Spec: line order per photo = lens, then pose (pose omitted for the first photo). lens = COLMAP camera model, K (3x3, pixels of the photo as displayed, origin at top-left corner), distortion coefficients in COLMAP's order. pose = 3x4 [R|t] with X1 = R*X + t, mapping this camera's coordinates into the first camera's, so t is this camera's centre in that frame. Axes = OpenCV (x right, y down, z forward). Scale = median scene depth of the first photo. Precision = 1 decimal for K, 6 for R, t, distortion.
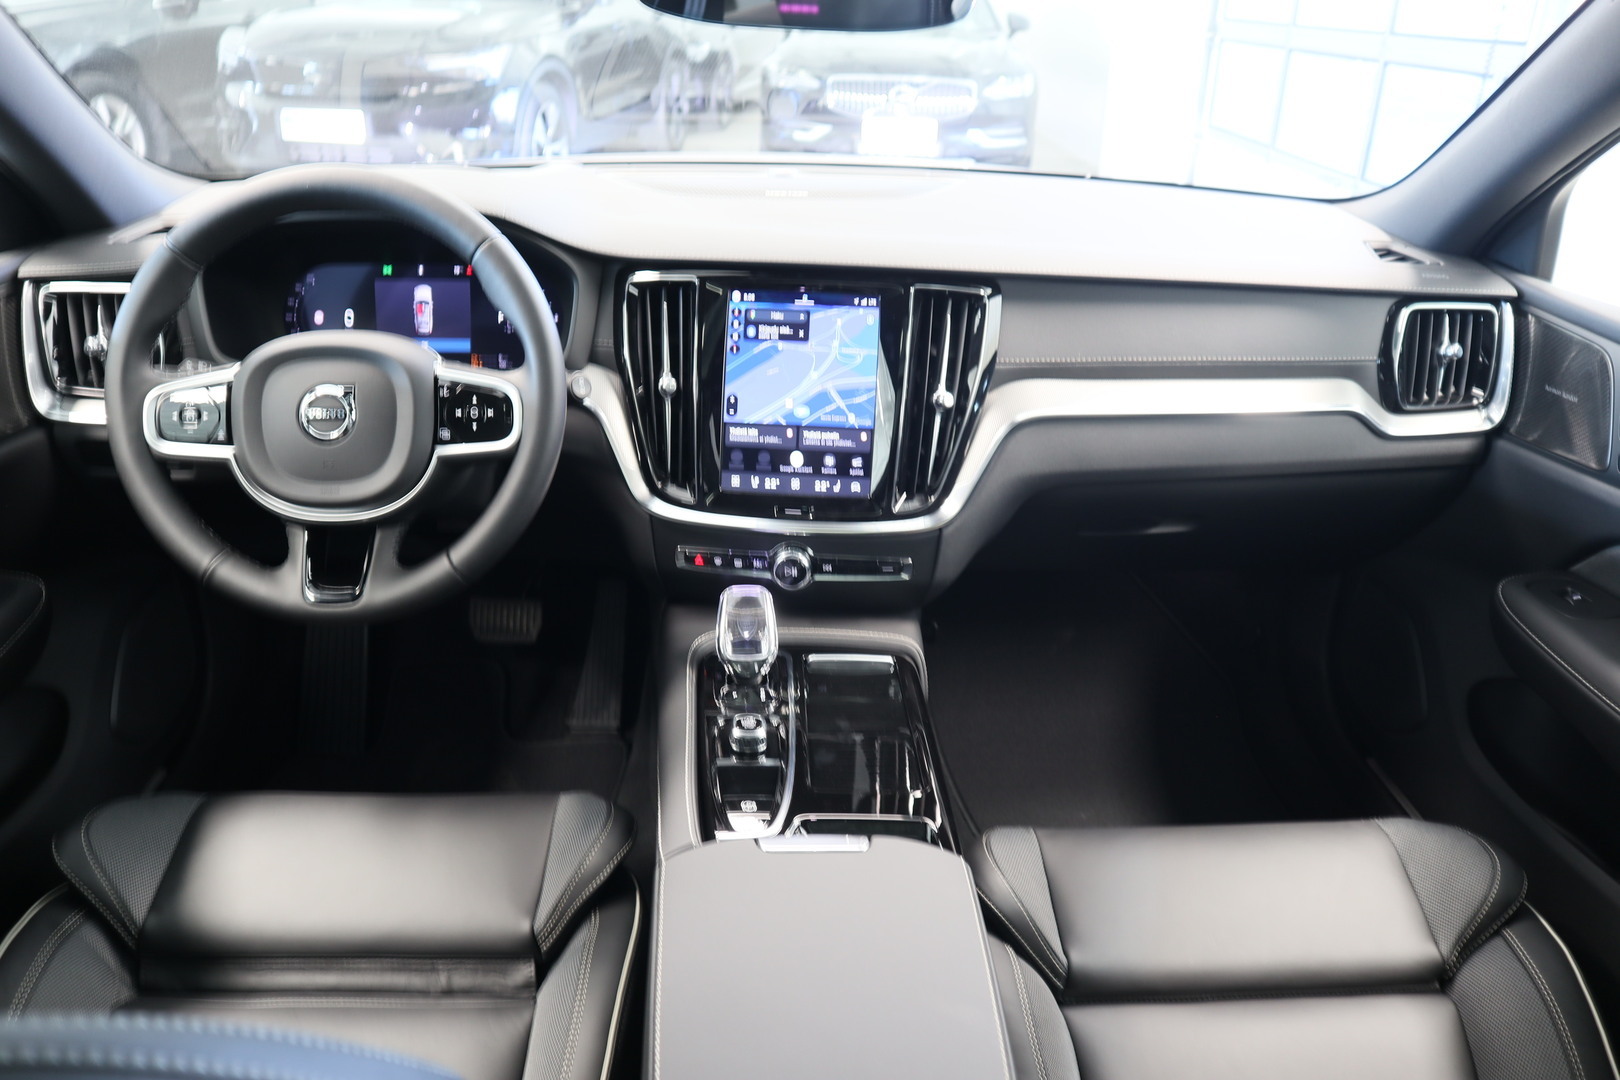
lens RADIAL K [[1299.4, 0, 779.4], [0, 1299.4, 534.2], [0, 0, 1]] dist [-0.008400, 0.061022]
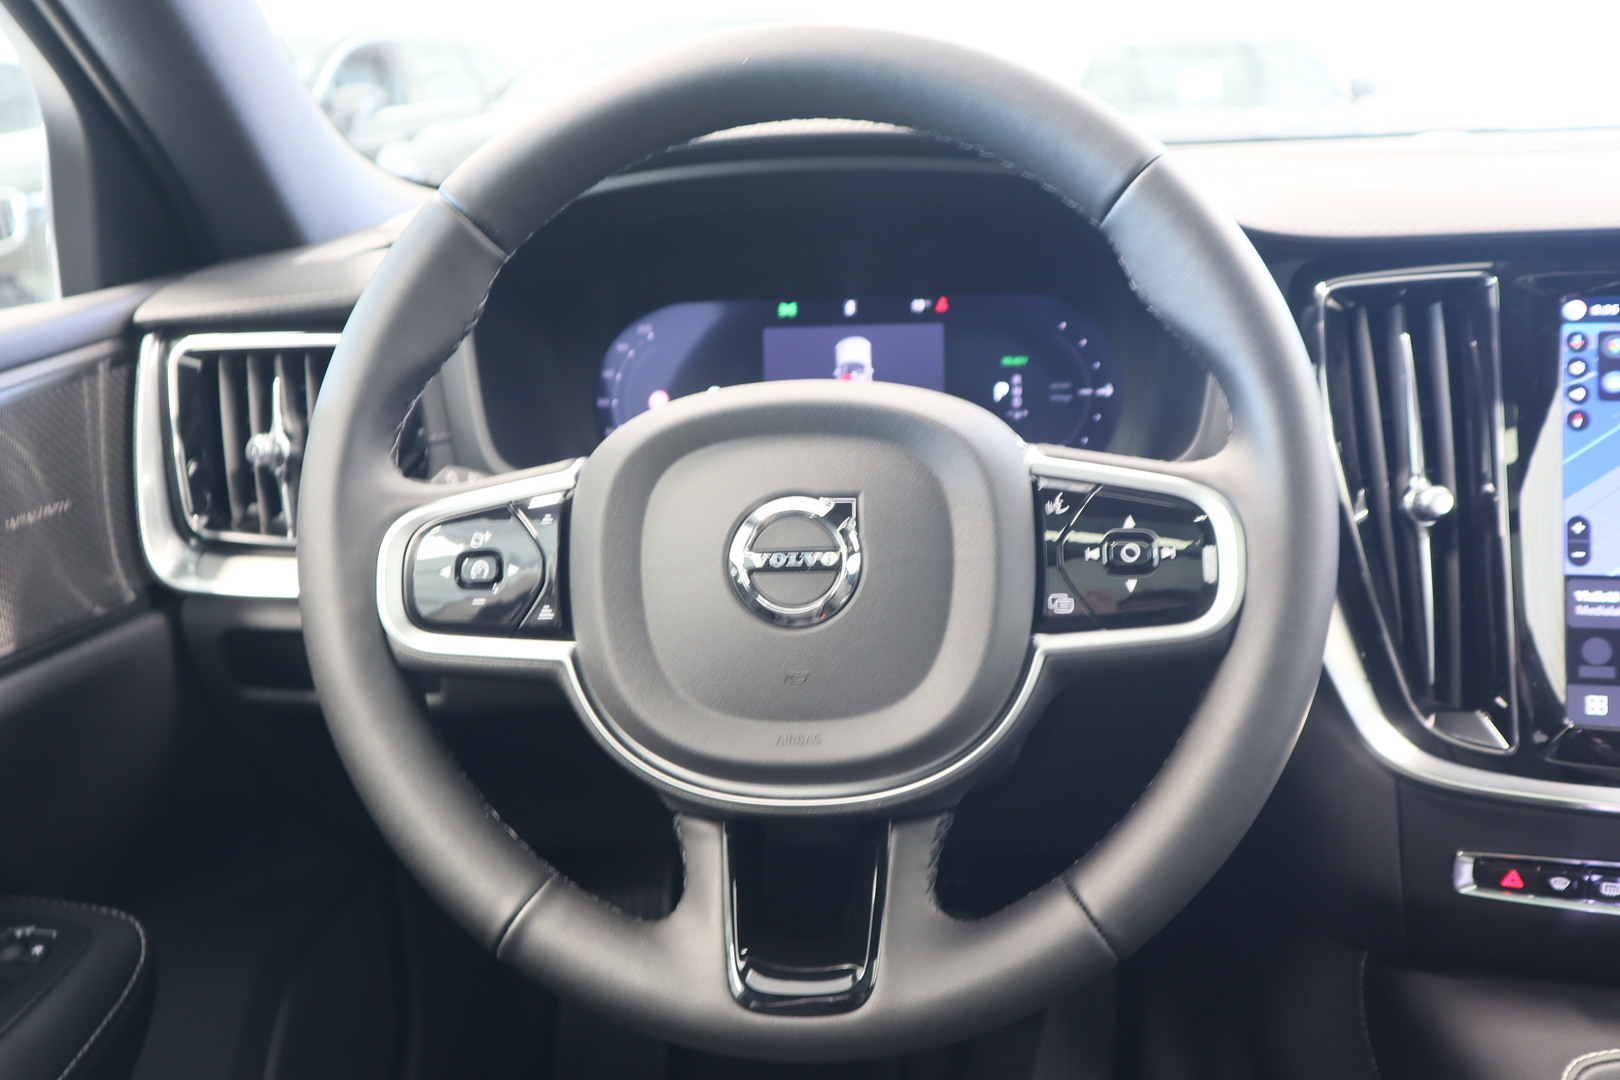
lens RADIAL K [[1472.4, 0, 810.0], [0, 1472.4, 540.0], [0, 0, 1]] dist [0.001637, 0.013867]
pose [[0.995987, -0.018696, -0.087523, -0.269534], [0.006400, 0.990313, -0.138707, -0.028055], [0.089269, 0.137590, 0.986458, 0.464515]]
